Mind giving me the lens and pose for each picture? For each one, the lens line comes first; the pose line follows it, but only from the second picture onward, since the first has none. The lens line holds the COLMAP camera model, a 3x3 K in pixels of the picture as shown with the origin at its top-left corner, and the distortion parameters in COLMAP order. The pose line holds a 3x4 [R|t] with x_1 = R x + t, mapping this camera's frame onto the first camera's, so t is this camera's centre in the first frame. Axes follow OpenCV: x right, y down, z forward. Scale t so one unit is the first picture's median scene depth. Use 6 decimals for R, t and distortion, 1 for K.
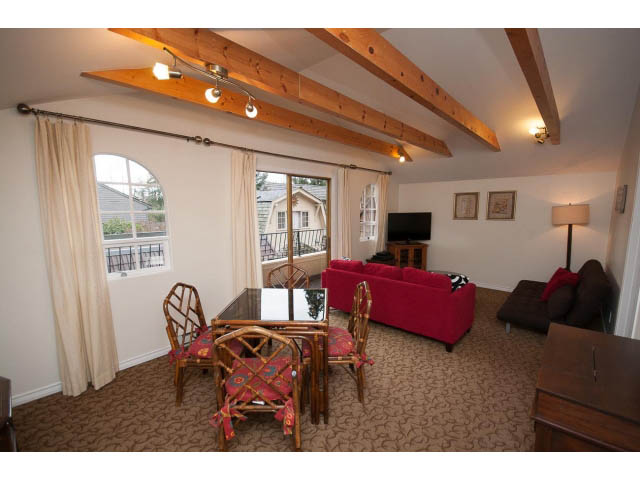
lens RADIAL K [[280.7, 0, 318.3], [0, 280.7, 244.5], [0, 0, 1]] dist [-0.001943, 0.000024]
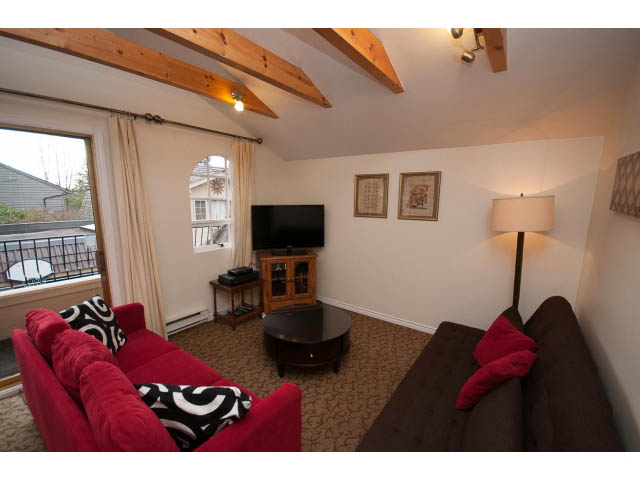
lens RADIAL K [[288.2, 0, 322.4], [0, 288.2, 239.4], [0, 0, 1]] dist [0.001627, -0.000518]
pose [[0.992507, 0.001343, 0.122181, 0.339625], [-0.003411, 0.999854, 0.016718, -0.049840], [-0.122141, -0.017010, 0.992367, 0.371126]]
